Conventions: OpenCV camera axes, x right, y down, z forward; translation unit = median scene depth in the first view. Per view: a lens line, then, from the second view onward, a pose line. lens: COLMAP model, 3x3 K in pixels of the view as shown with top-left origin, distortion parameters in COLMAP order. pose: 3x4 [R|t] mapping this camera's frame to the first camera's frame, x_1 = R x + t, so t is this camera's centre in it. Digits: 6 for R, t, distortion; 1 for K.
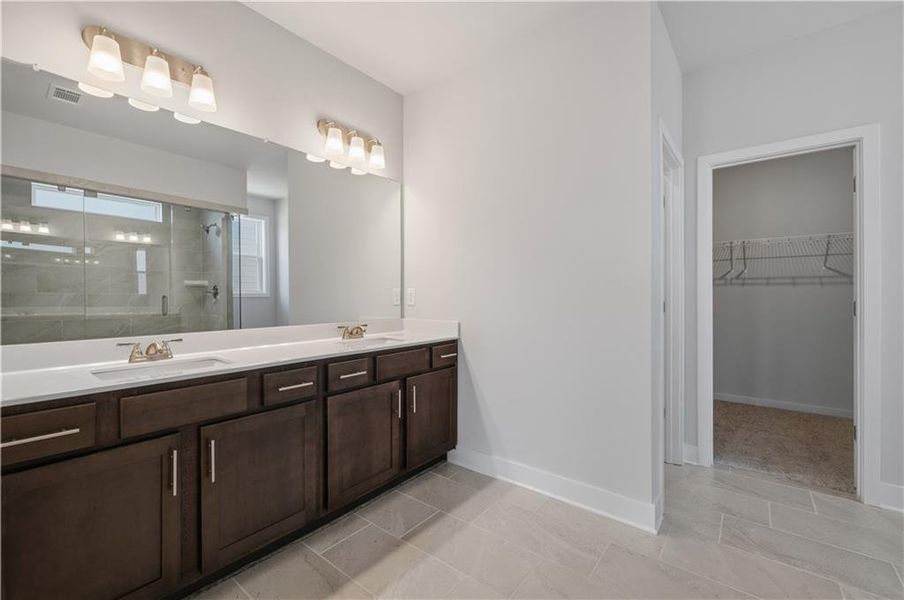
lens RADIAL K [[379.9, 0, 455.5], [0, 379.9, 298.9], [0, 0, 1]] dist [-0.001456, -0.000177]
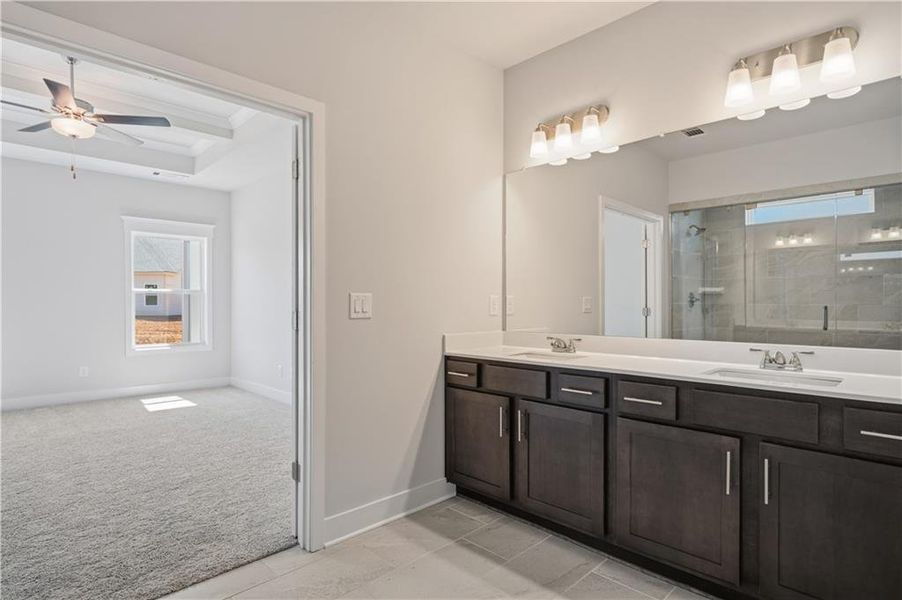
lens RADIAL K [[407.8, 0, 451.0], [0, 407.8, 300.0], [0, 0, 1]] dist [-0.054548, -0.000077]
pose [[-0.098055, -0.005964, -0.995163, 0.322207], [-0.007448, 0.999958, -0.005259, -0.003825], [0.995153, 0.006897, -0.098095, 0.352491]]
